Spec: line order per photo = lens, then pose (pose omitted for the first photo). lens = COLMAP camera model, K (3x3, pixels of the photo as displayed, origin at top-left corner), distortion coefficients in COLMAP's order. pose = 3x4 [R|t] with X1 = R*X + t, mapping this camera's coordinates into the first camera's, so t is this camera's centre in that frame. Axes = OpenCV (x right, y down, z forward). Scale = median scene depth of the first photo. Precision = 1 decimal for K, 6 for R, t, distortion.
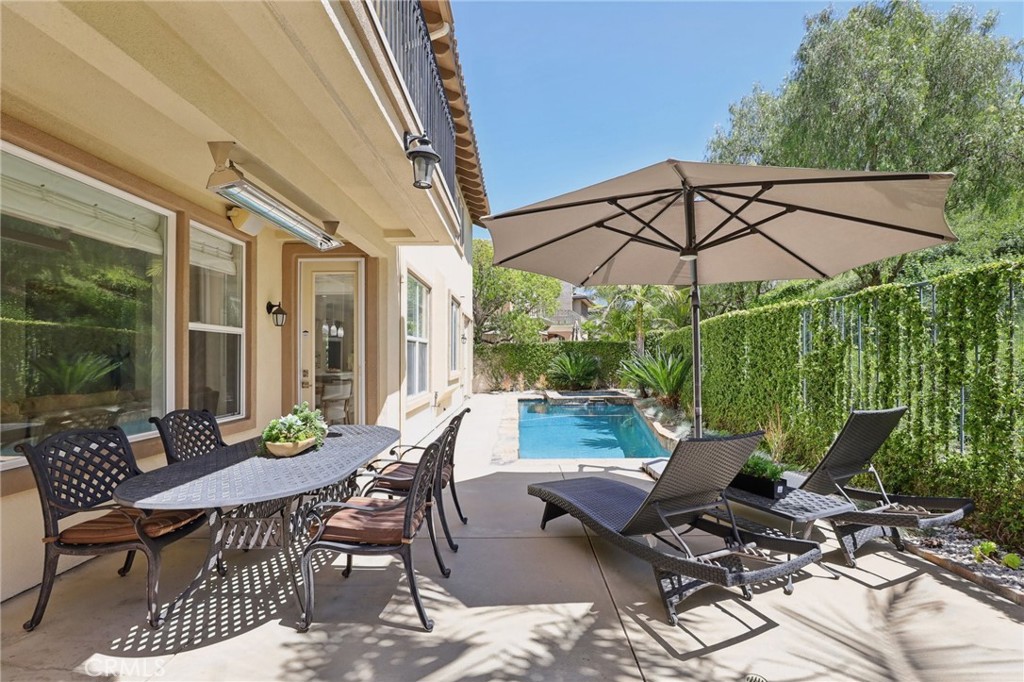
lens RADIAL K [[473.4, 0, 510.4], [0, 473.4, 350.0], [0, 0, 1]] dist [-0.032121, 0.004467]
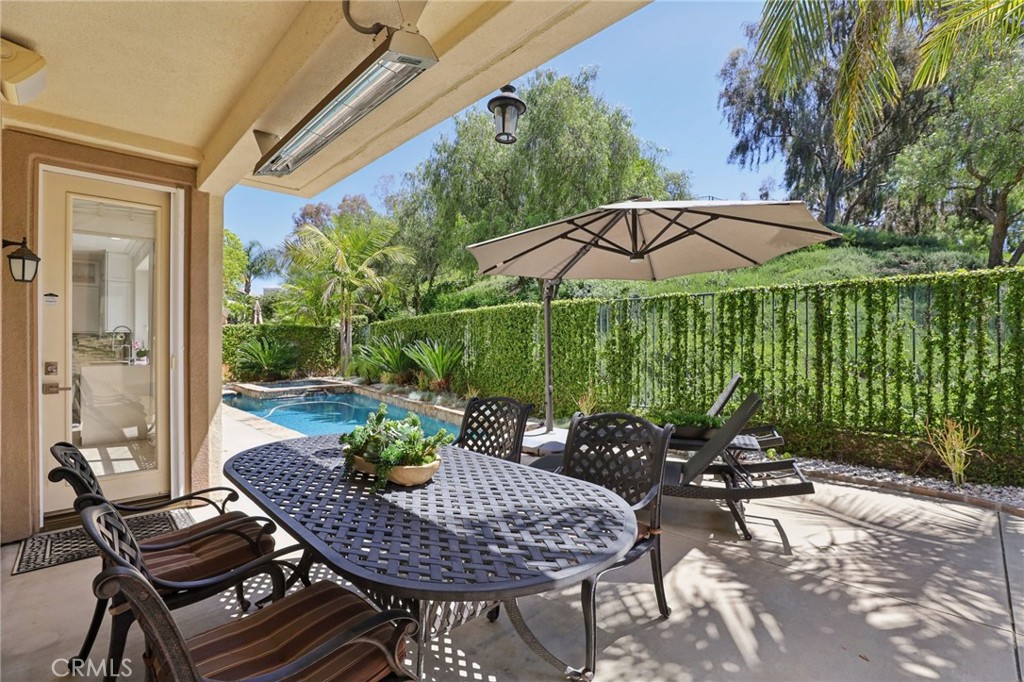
lens RADIAL K [[473.4, 0, 510.8], [0, 473.4, 338.9], [0, 0, 1]] dist [-0.032121, 0.004467]
pose [[0.711317, 0.007712, 0.702829, -0.384080], [-0.010534, 0.999944, -0.000311, 0.007183], [-0.702792, -0.007182, 0.711359, 0.188868]]
